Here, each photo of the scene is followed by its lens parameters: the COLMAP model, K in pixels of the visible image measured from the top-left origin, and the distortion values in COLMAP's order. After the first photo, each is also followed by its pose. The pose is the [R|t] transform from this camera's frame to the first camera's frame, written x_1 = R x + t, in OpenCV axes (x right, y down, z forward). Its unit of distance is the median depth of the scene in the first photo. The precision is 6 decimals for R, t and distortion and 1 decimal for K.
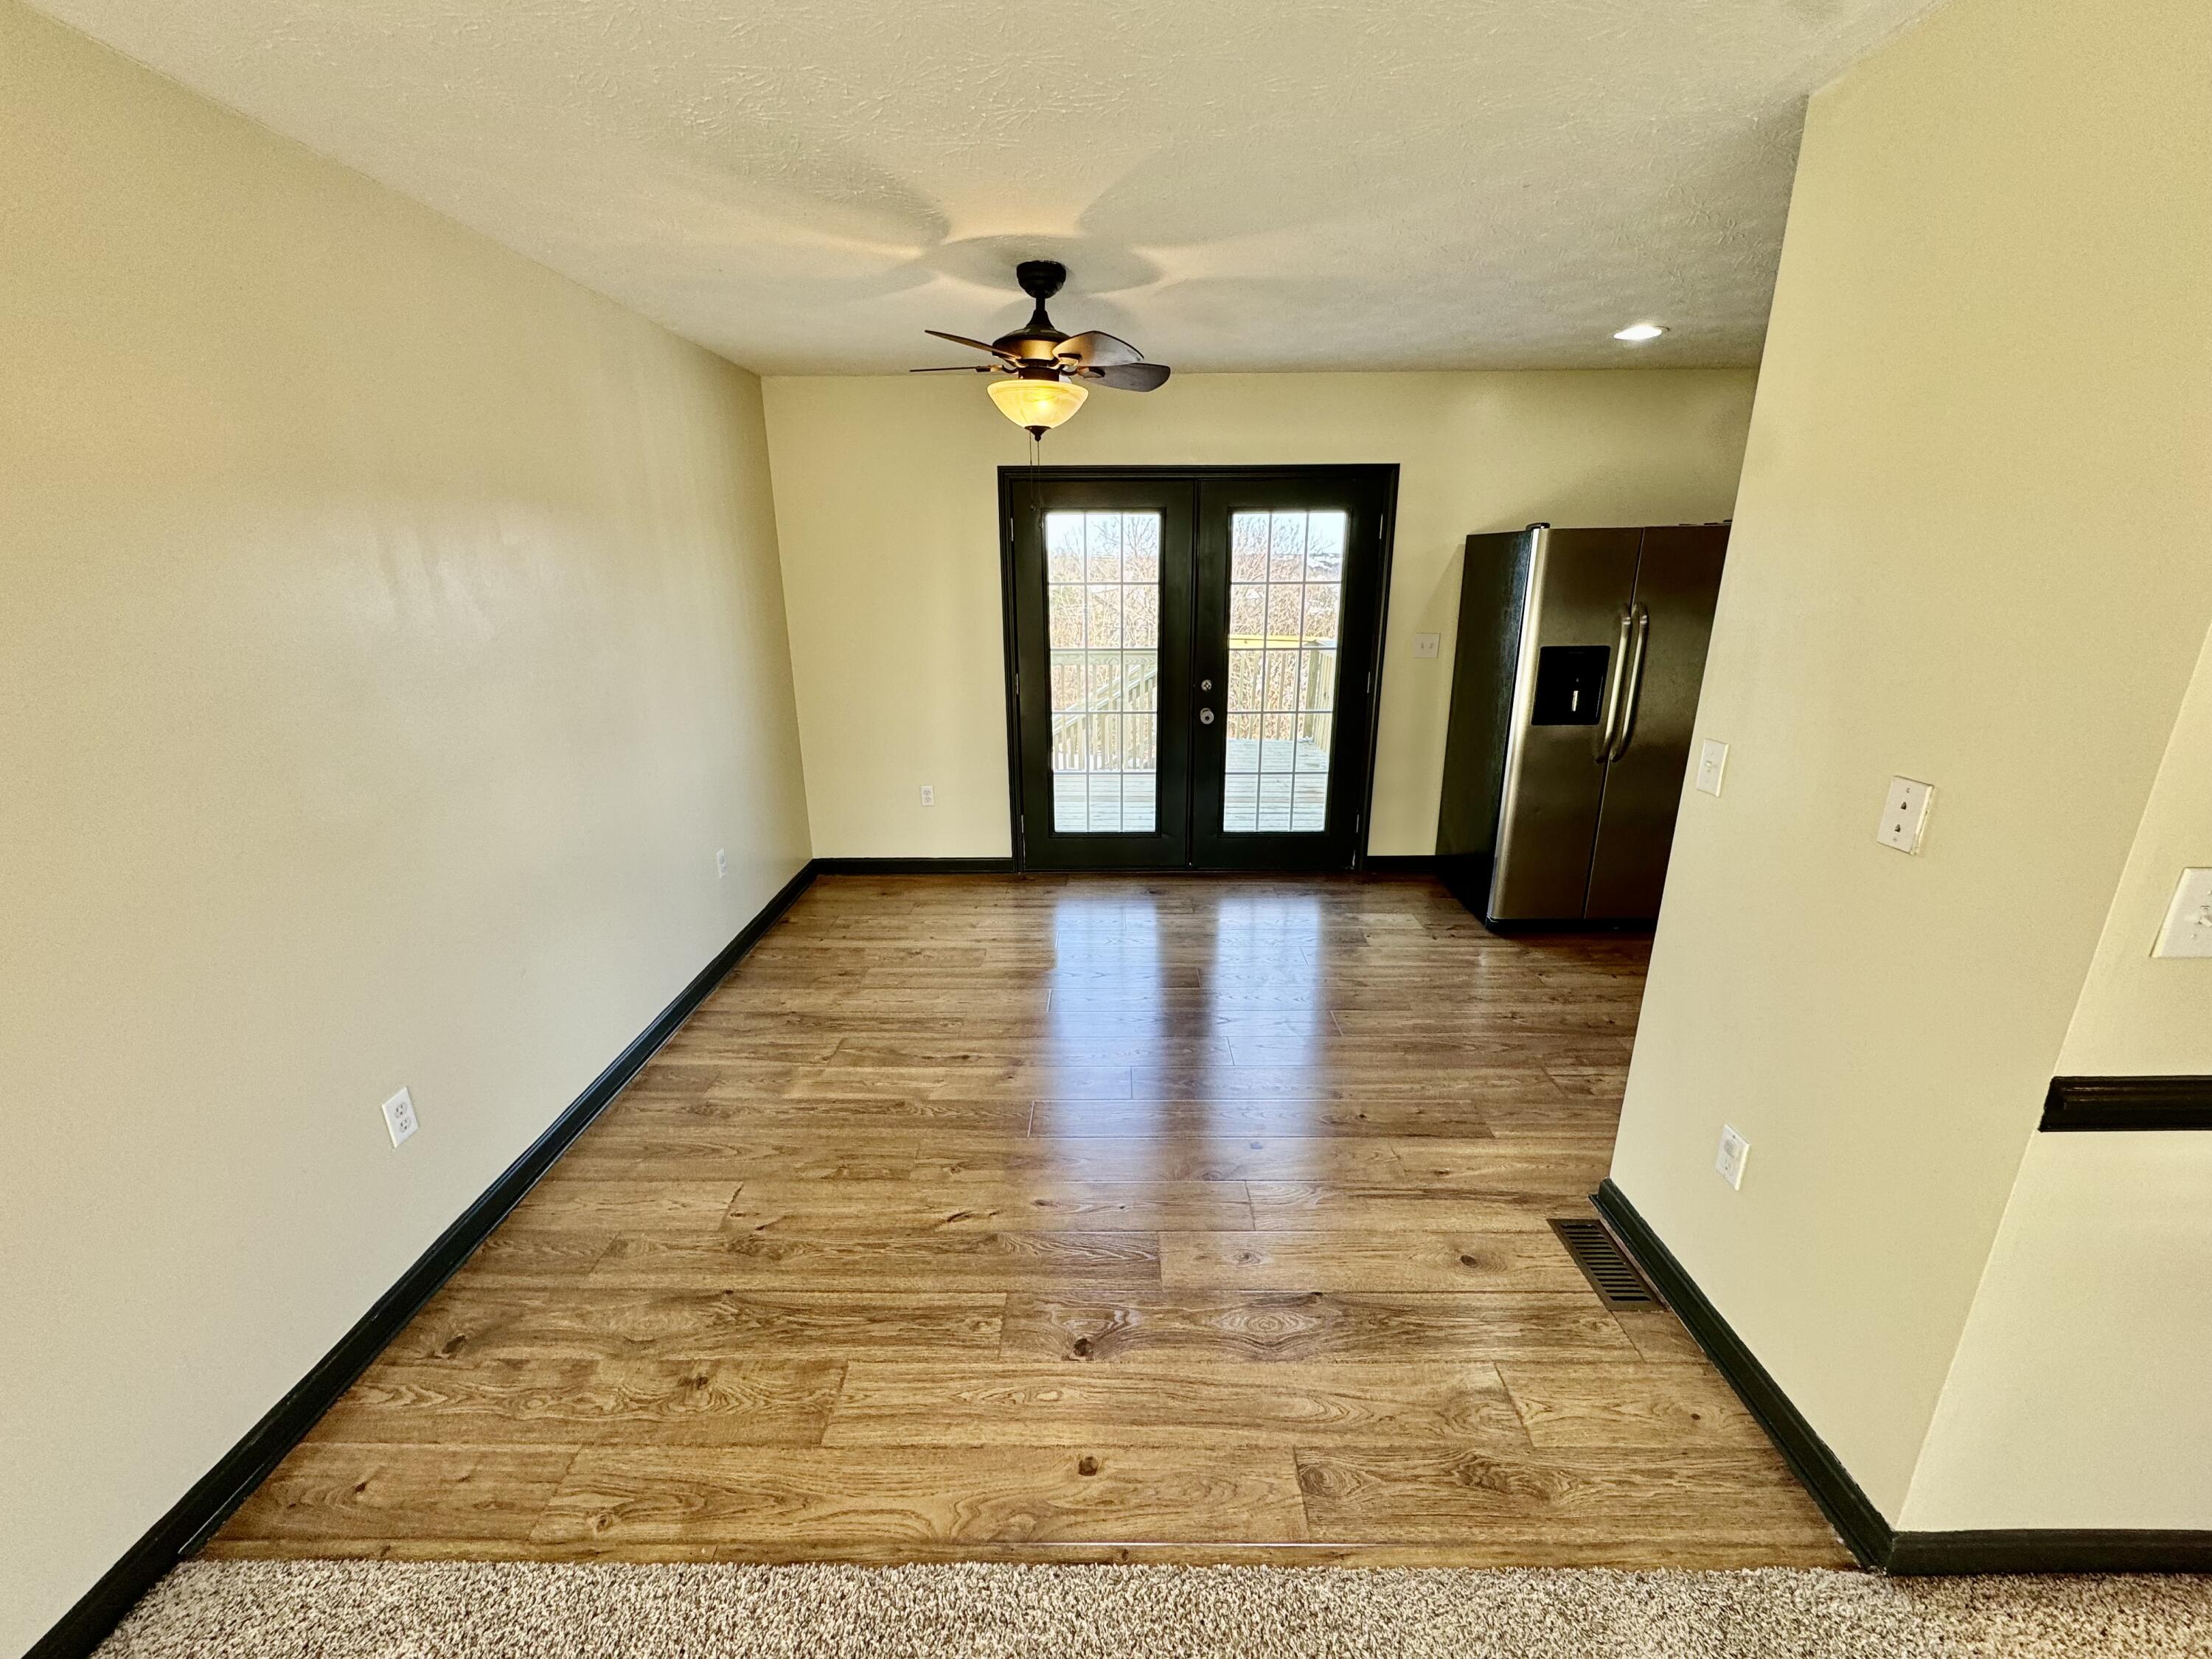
lens RADIAL K [[880.4, 0, 1106.0], [0, 880.4, 829.5], [0, 0, 1]] dist [-0.003385, -0.000504]
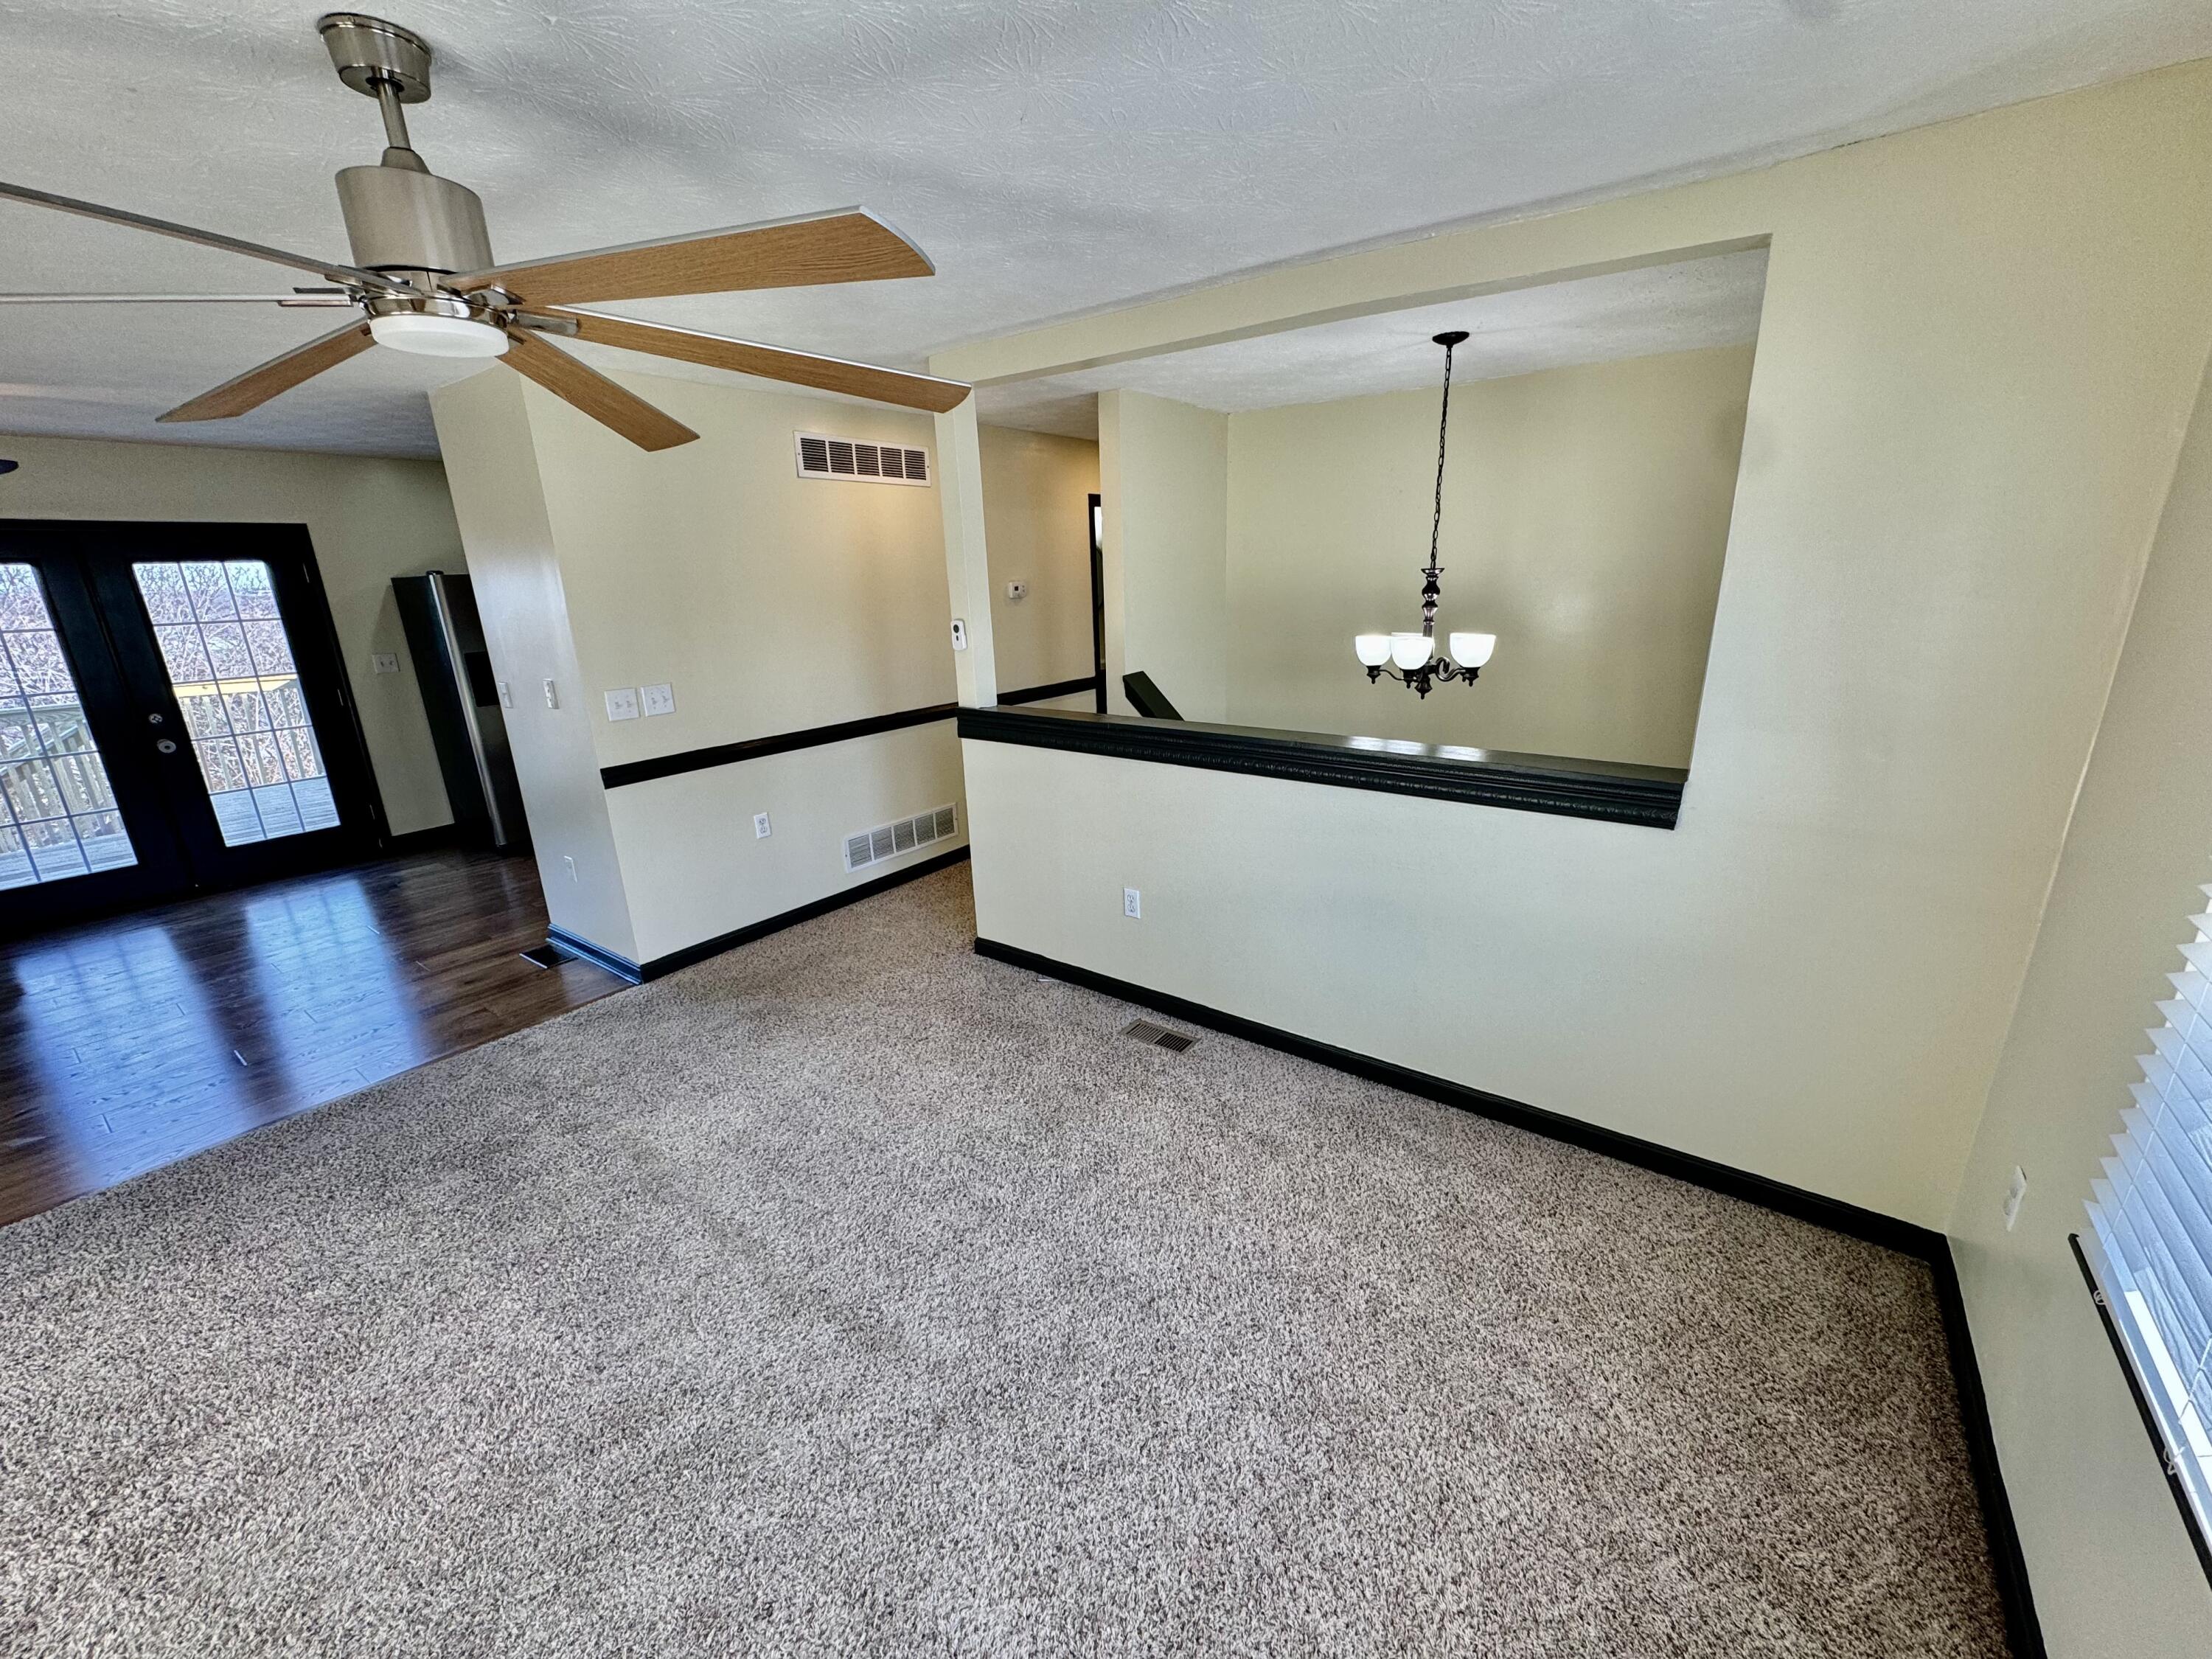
lens RADIAL K [[880.4, 0, 1106.0], [0, 880.4, 829.5], [0, 0, 1]] dist [-0.003385, -0.000504]
pose [[0.587568, -0.240554, 0.772592, -0.082412], [0.261088, 0.960083, 0.100369, 0.208028], [-0.765896, 0.142741, 0.626919, -0.705409]]
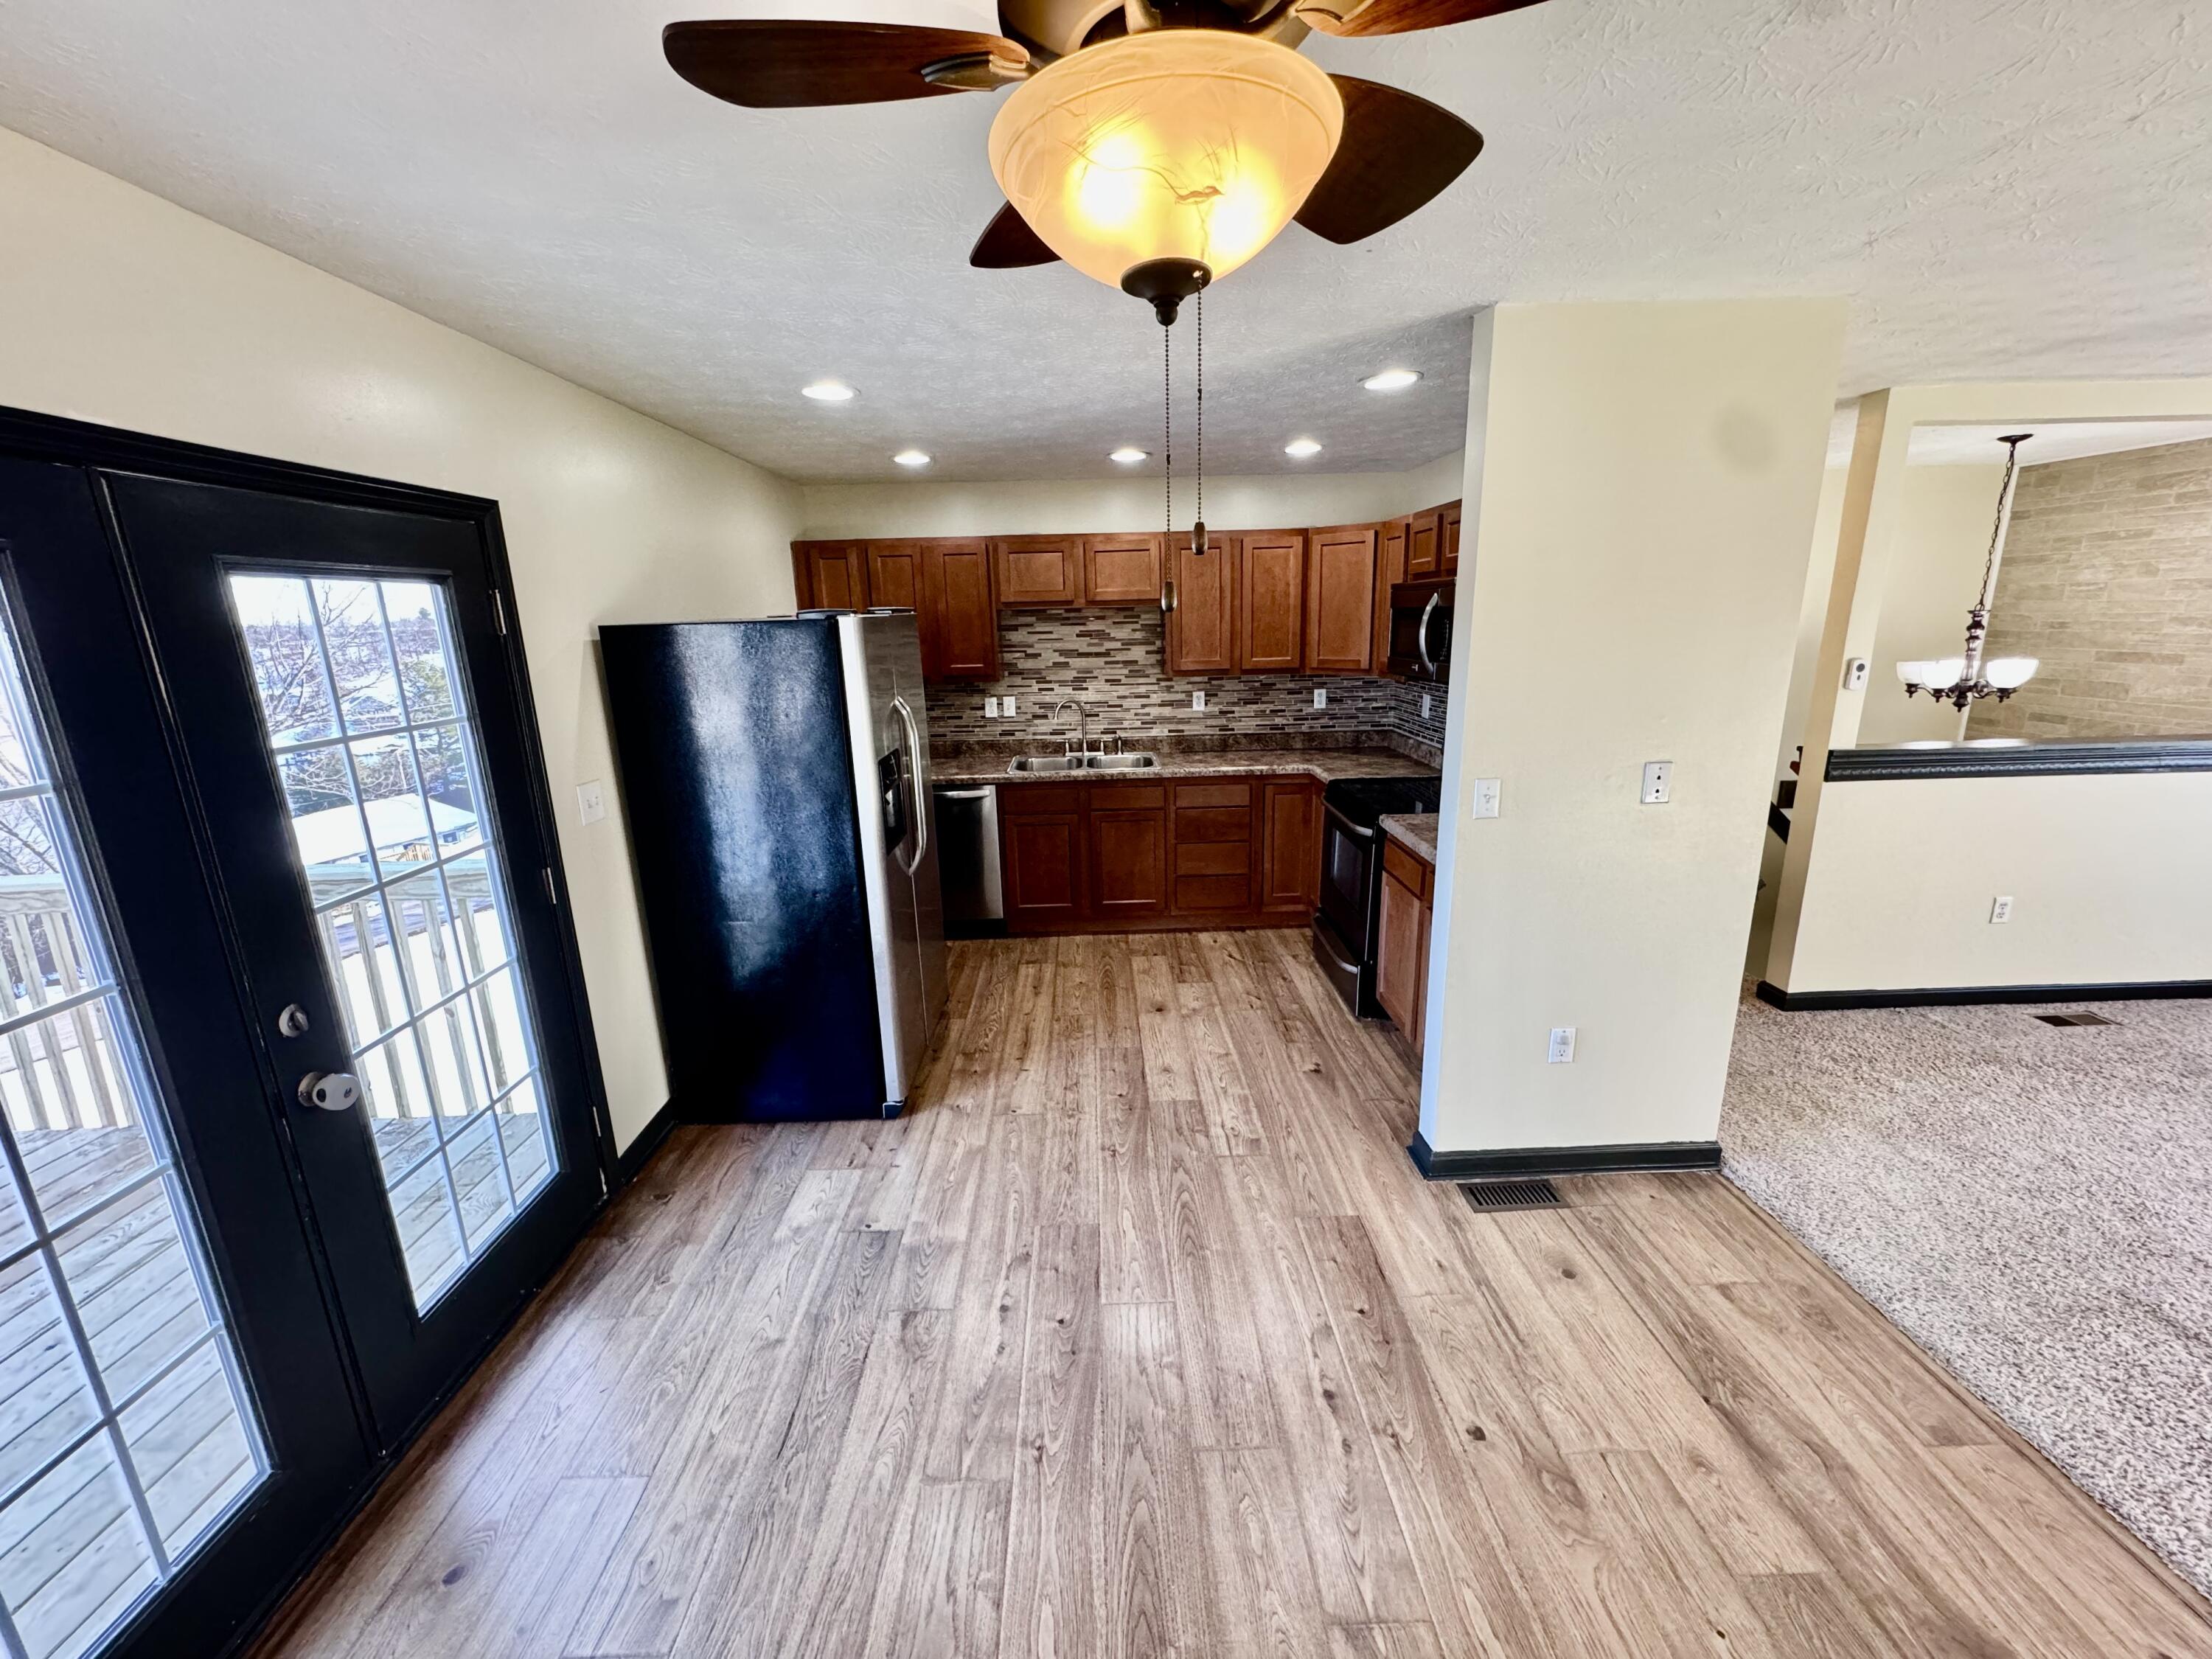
lens RADIAL K [[879.0, 0, 1104.4], [0, 879.0, 831.2], [0, 0, 1]] dist [-0.002339, 0.000199]
pose [[-0.026662, -0.233375, 0.972021, -0.298283], [0.319448, 0.919392, 0.229501, -0.265870], [-0.947229, 0.316629, 0.050039, 0.784110]]
